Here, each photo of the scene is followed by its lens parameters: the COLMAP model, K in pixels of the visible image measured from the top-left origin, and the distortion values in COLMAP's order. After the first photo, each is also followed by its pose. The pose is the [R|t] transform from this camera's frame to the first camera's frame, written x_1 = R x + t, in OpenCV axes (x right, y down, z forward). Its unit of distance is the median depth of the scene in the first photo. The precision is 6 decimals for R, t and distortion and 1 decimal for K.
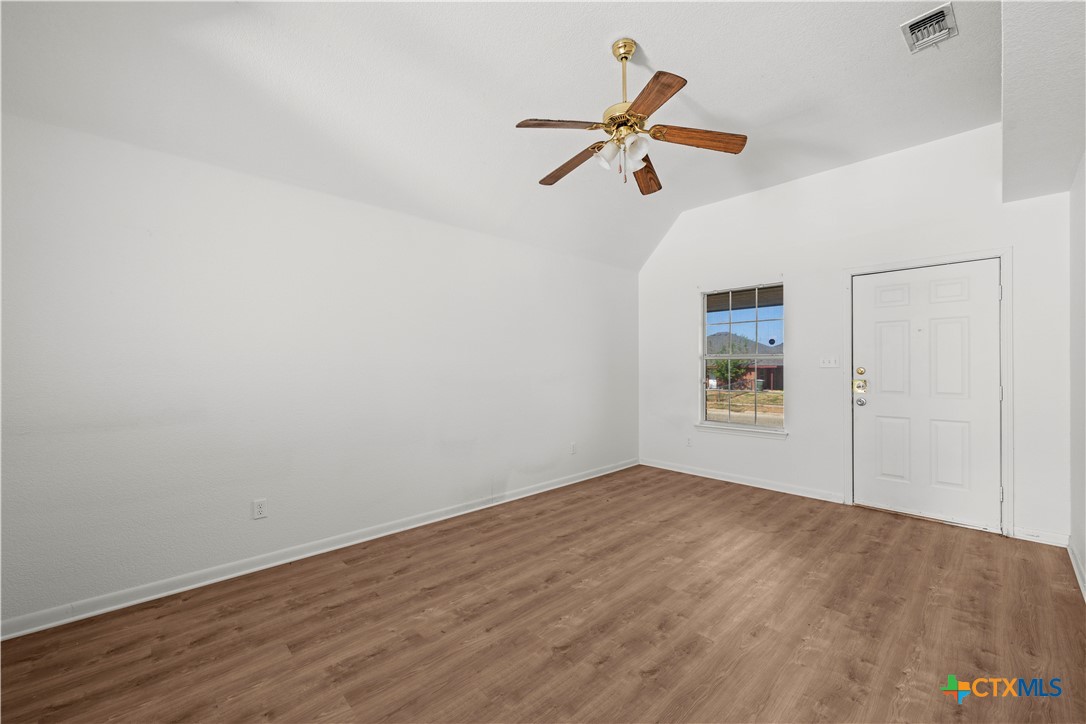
lens RADIAL K [[431.1, 0, 543.1], [0, 431.1, 364.7], [0, 0, 1]] dist [0.001733, -0.000790]
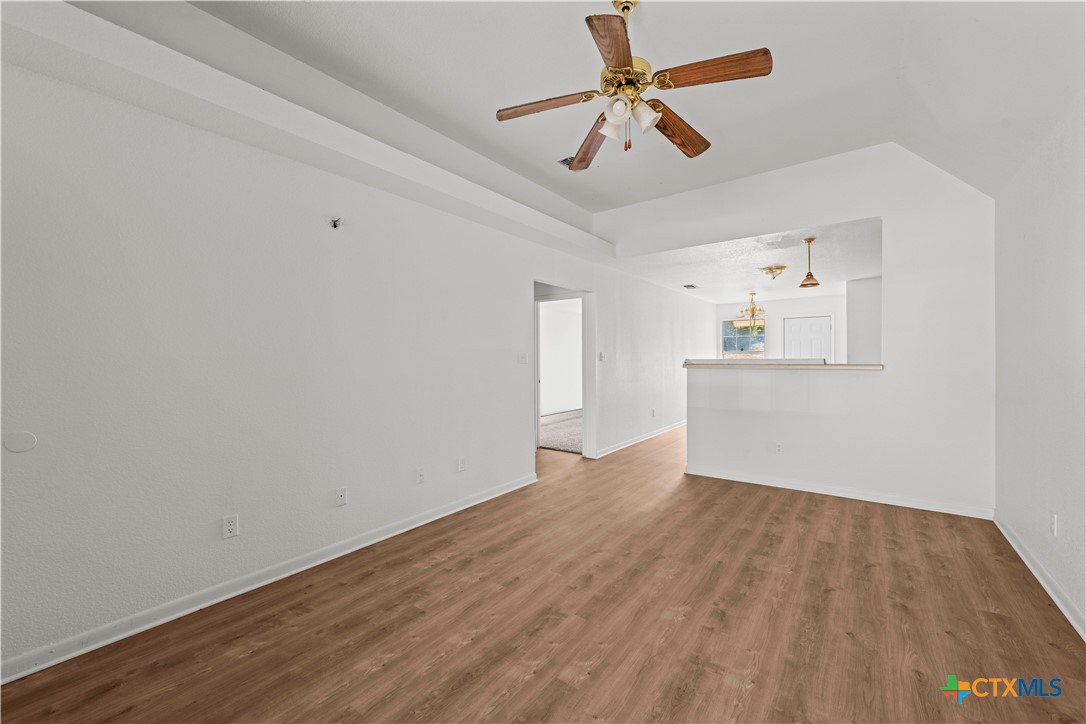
lens RADIAL K [[431.1, 0, 542.8], [0, 431.1, 360.7], [0, 0, 1]] dist [0.001733, -0.000790]
pose [[-0.984750, 0.011653, -0.173587, 0.557418], [0.011290, 0.999932, 0.003076, 0.005661], [0.173611, 0.001069, -0.984814, 1.988539]]
